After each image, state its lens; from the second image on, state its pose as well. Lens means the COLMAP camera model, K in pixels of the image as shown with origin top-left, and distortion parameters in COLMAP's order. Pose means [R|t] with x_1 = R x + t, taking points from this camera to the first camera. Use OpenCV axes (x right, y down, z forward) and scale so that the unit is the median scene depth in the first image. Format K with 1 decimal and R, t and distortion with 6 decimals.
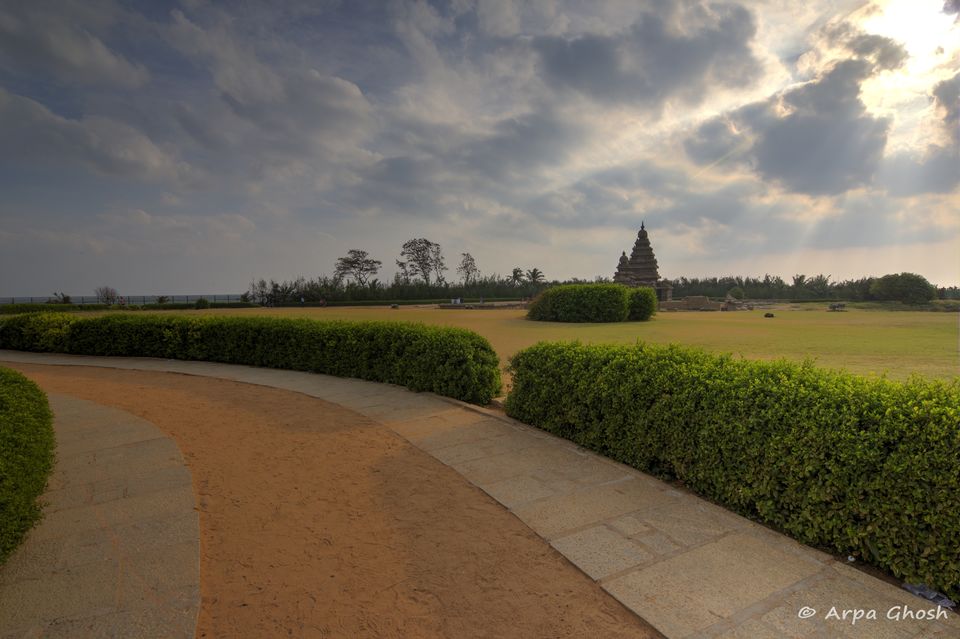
lens RADIAL K [[485.7, 0, 480.7], [0, 485.7, 316.9], [0, 0, 1]] dist [-0.005834, -0.000694]
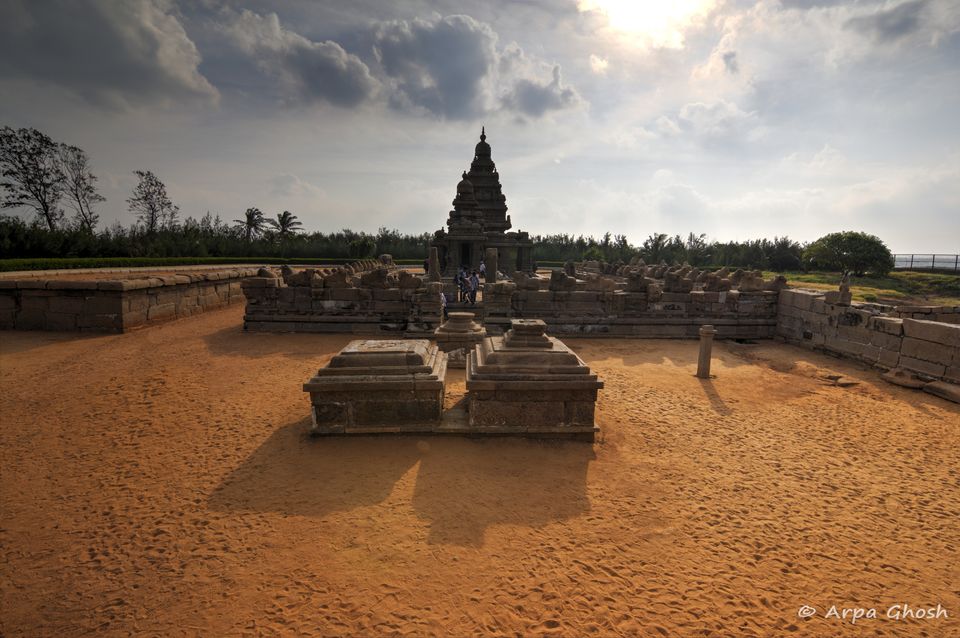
lens RADIAL K [[485.7, 0, 481.3], [0, 485.7, 317.8], [0, 0, 1]] dist [-0.005834, -0.000694]
pose [[0.881338, -0.040179, 0.470774, 0.037986], [0.001632, 0.996631, 0.082003, -0.014299], [-0.472483, -0.071504, 0.878434, 0.348409]]
